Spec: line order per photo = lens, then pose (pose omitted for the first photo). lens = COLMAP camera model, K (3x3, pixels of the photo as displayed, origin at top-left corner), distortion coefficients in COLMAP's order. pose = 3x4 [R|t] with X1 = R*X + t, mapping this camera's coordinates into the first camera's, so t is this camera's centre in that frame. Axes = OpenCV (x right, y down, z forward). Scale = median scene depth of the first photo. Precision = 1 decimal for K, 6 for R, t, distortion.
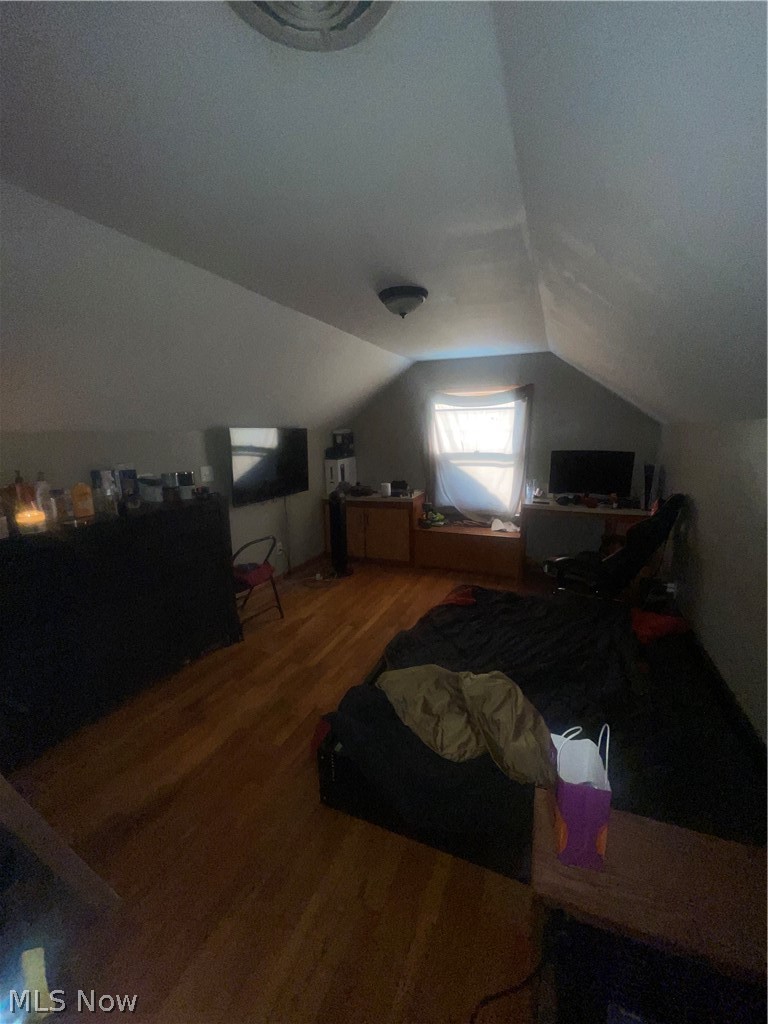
lens RADIAL K [[413.0, 0, 384.3], [0, 413.0, 508.5], [0, 0, 1]] dist [-0.002723, -0.000562]
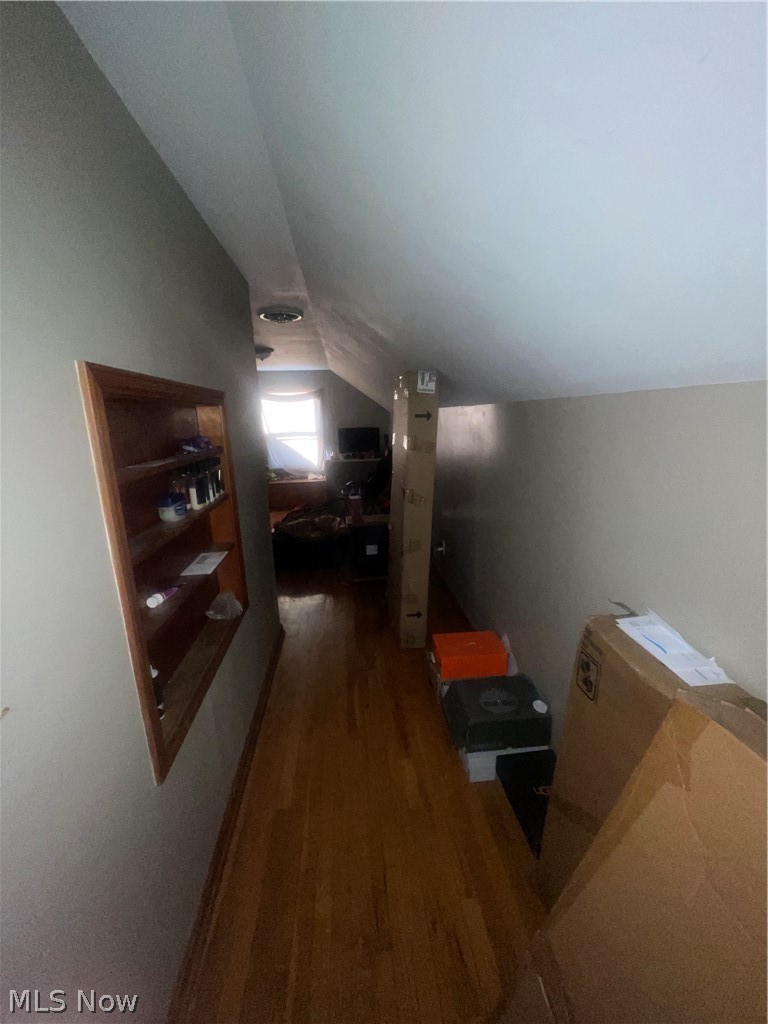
lens RADIAL K [[413.0, 0, 382.9], [0, 413.0, 512.1], [0, 0, 1]] dist [-0.002723, -0.000562]
pose [[0.881939, -0.119986, 0.455836, -0.239783], [0.103124, 0.992747, 0.061792, 0.111902], [-0.459945, -0.007489, 0.887916, -0.579204]]
